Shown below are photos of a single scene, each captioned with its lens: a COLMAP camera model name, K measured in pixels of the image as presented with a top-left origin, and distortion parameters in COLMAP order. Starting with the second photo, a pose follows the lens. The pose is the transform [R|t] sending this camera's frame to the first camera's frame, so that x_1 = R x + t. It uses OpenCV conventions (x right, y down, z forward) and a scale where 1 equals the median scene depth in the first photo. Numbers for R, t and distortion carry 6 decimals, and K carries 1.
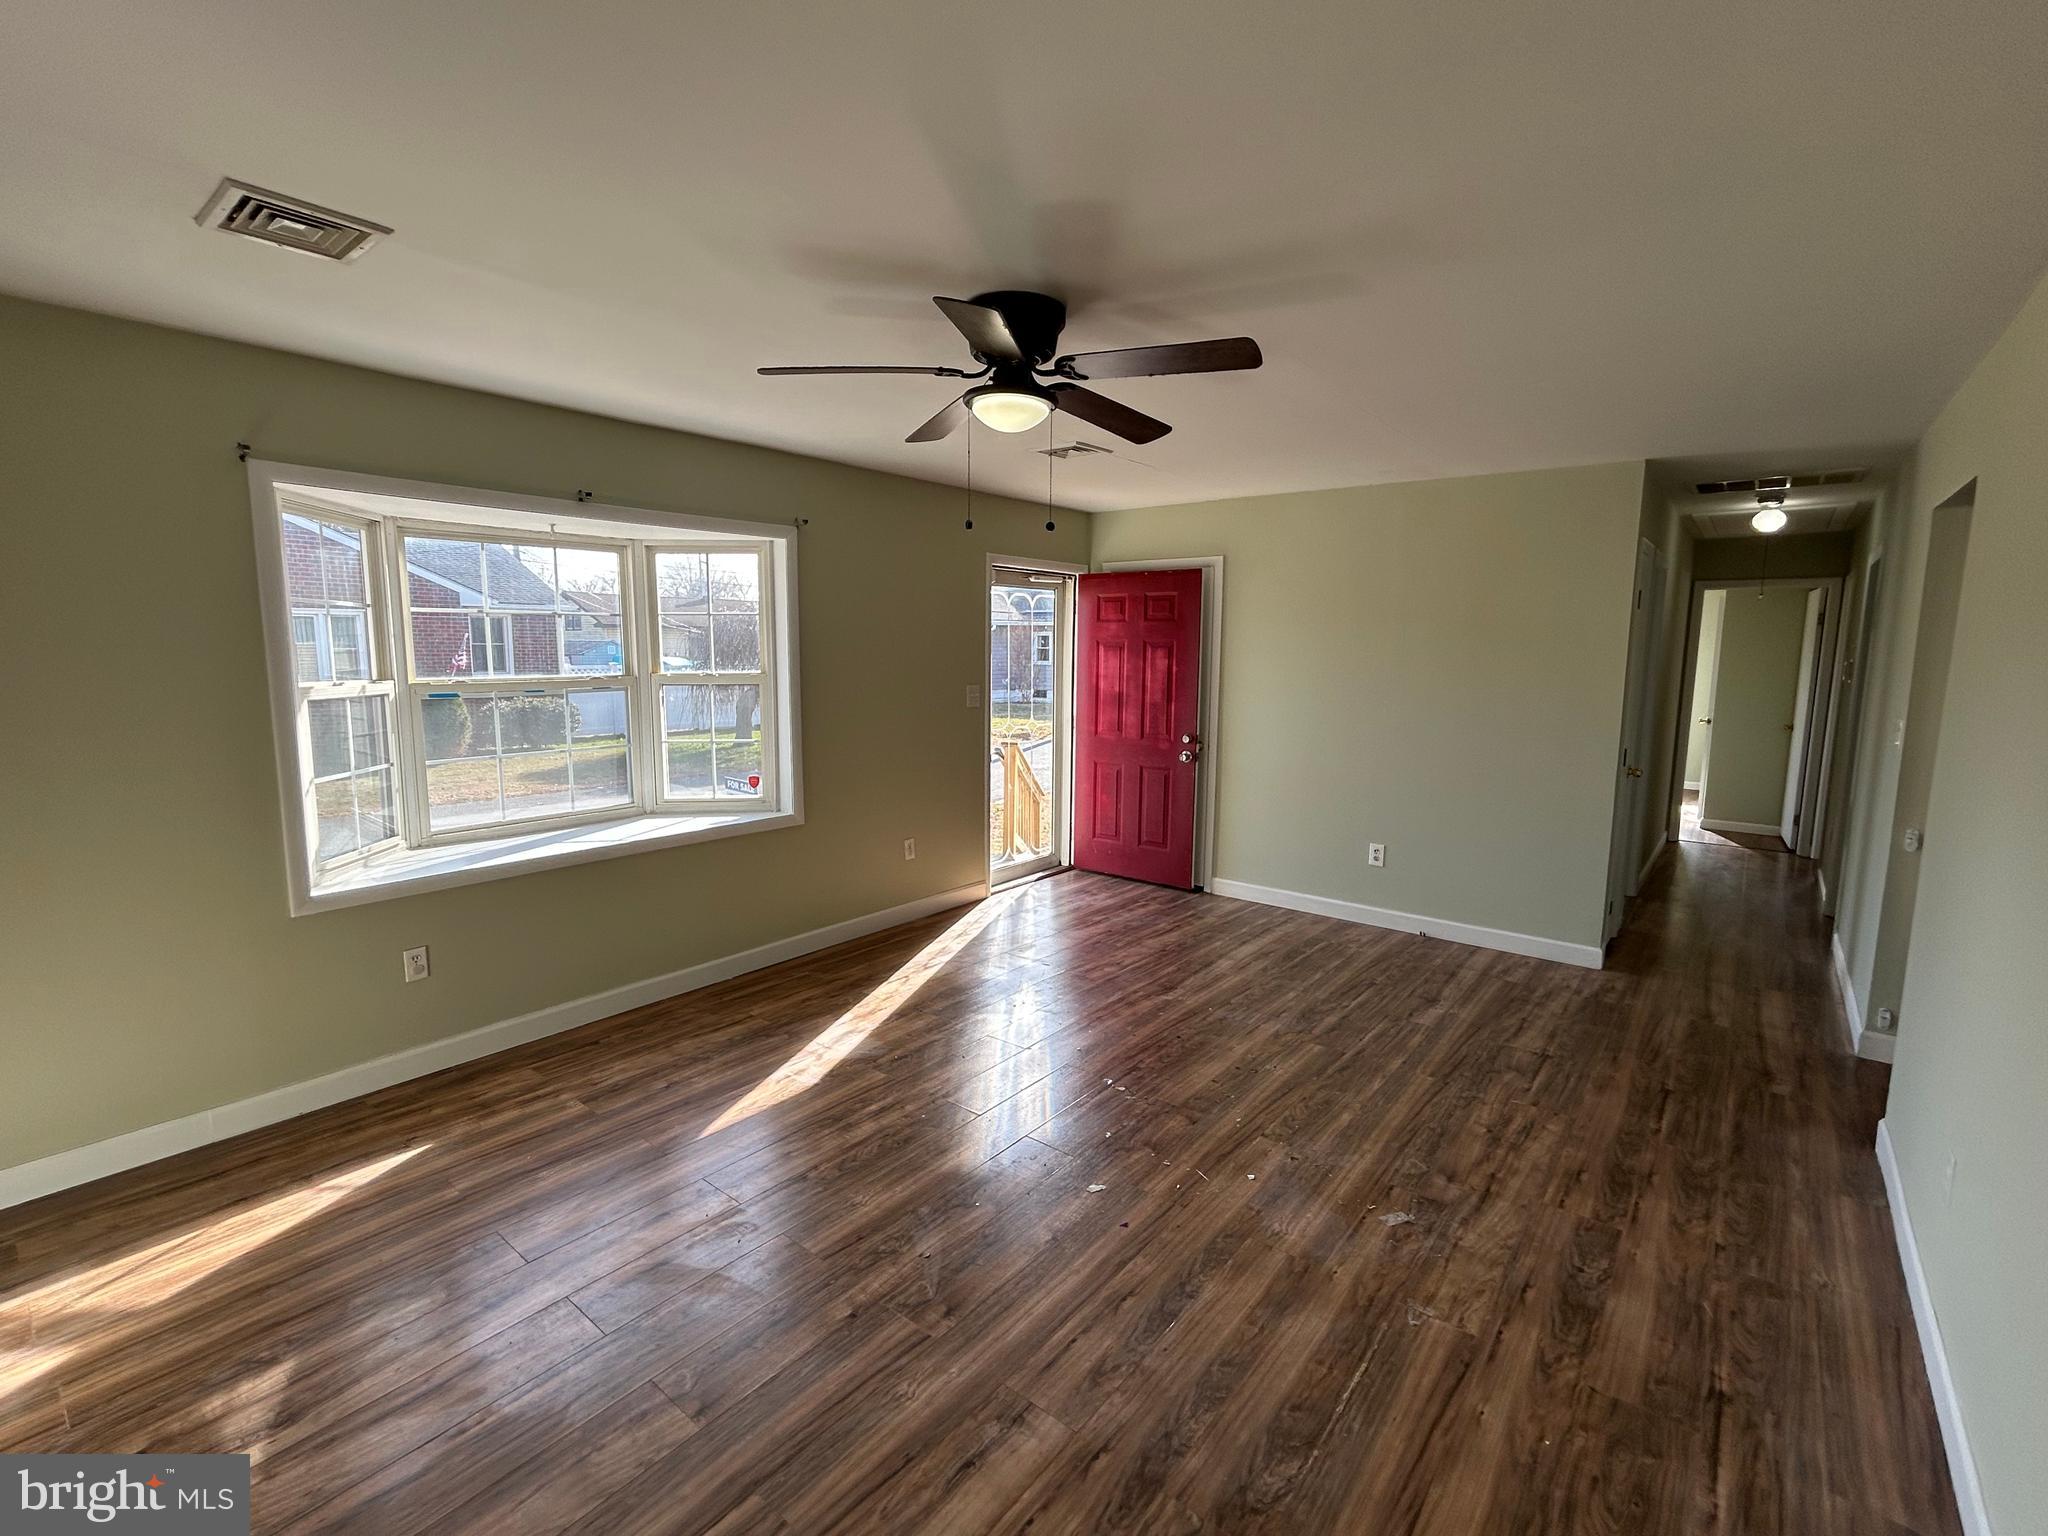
lens RADIAL K [[913.1, 0, 1025.6], [0, 913.1, 768.3], [0, 0, 1]] dist [-0.004035, -0.001203]
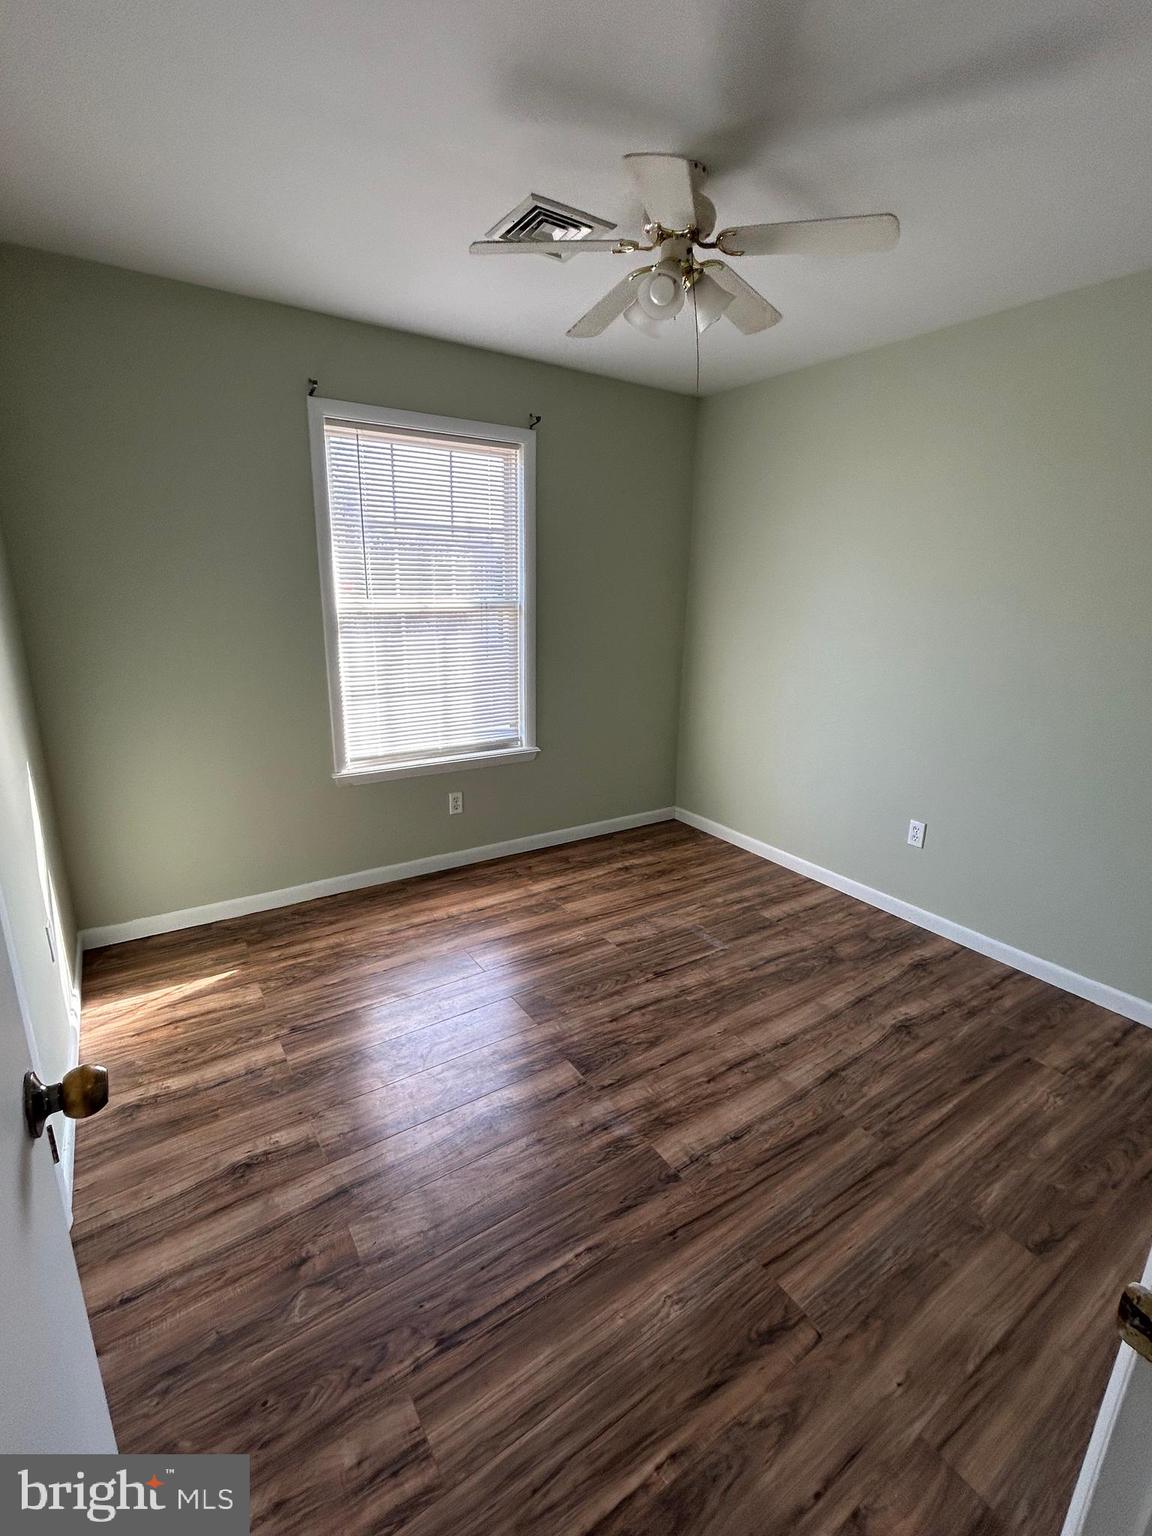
lens RADIAL K [[684.8, 0, 583.7], [0, 684.8, 763.2], [0, 0, 1]] dist [-0.004035, -0.001203]
pose [[-0.952026, -0.102278, 0.288421, -0.088802], [0.016590, 0.923859, 0.382374, -0.200108], [-0.305568, 0.368815, -0.877840, 1.851109]]
